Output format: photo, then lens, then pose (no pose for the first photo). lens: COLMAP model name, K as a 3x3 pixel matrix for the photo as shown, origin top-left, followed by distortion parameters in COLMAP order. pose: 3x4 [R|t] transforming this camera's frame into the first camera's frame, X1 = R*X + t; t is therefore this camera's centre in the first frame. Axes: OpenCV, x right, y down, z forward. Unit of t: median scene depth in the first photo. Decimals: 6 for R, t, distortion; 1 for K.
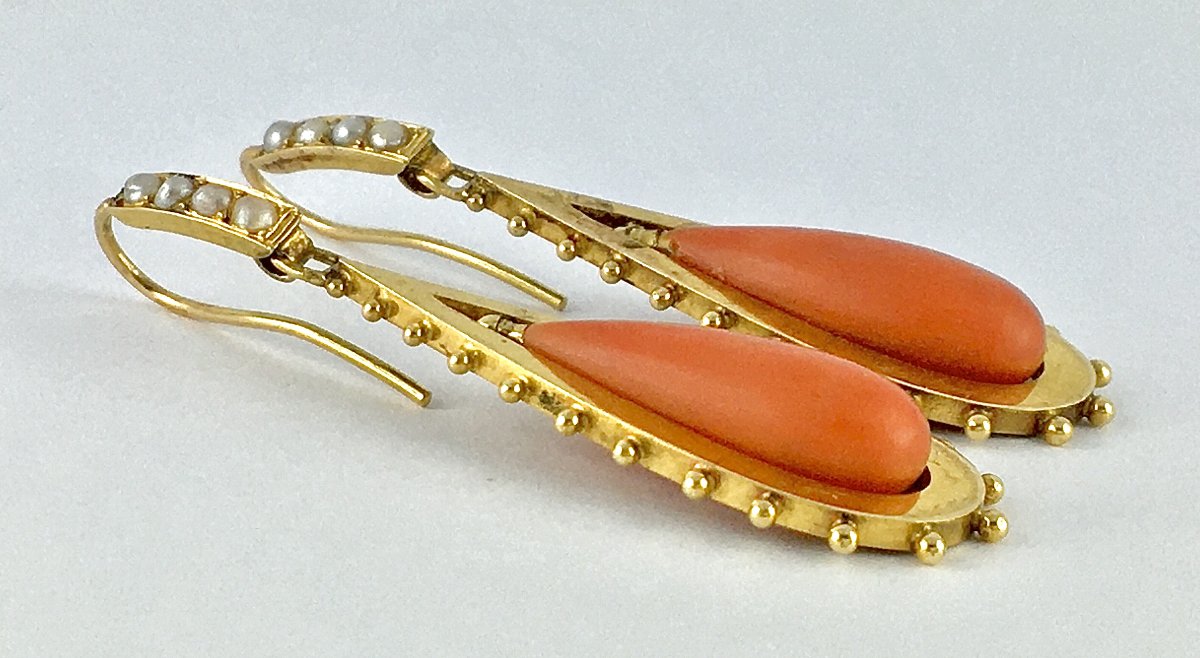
lens RADIAL K [[3423.5, 0, 600.0], [0, 3423.5, 329.0], [0, 0, 1]] dist [-0.077294, -0.551744]
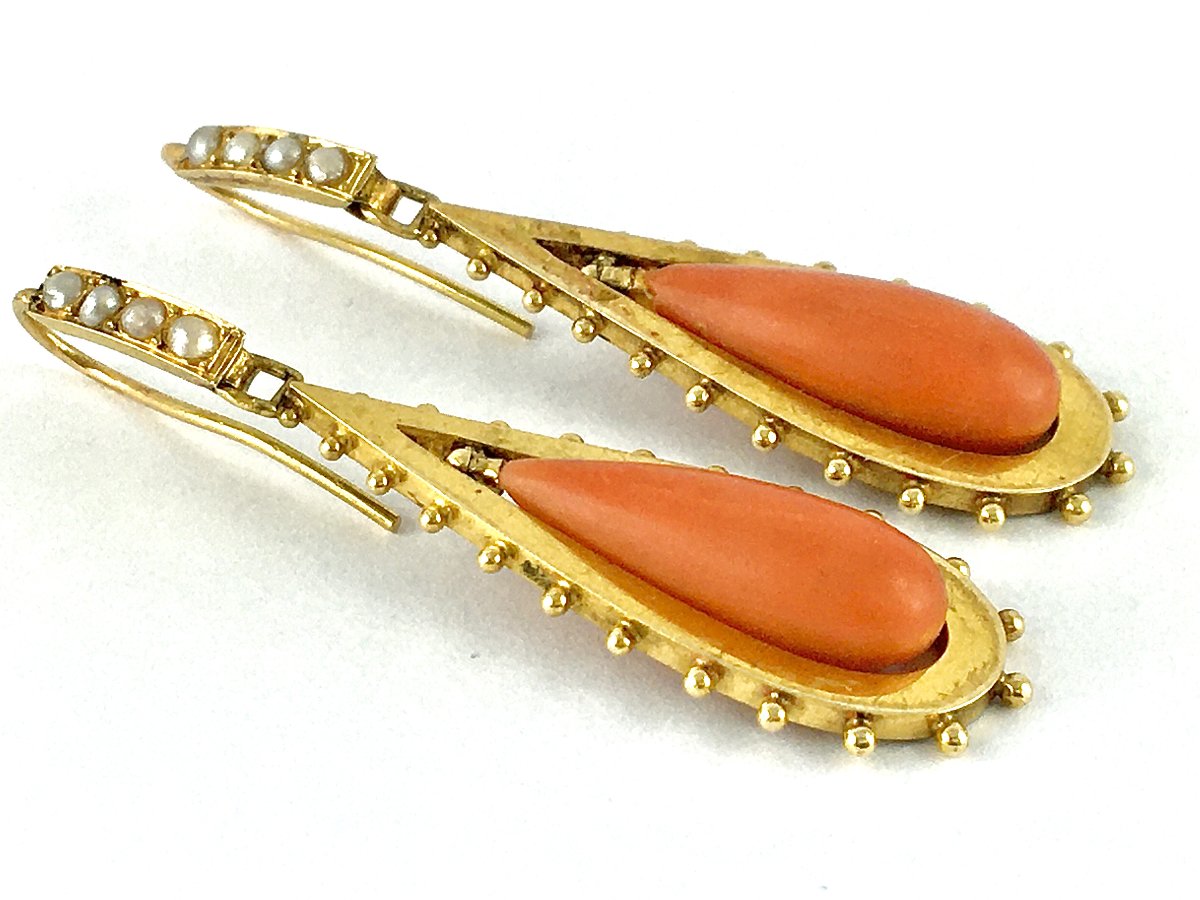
lens RADIAL K [[3422.3, 0, 600.0], [0, 3422.3, 450.0], [0, 0, 1]] dist [-0.022835, 0.097353]
pose [[0.998310, -0.055947, 0.015716, -0.008938], [0.048957, 0.955398, 0.291235, -0.262317], [-0.031308, -0.289974, 0.956522, 0.119259]]
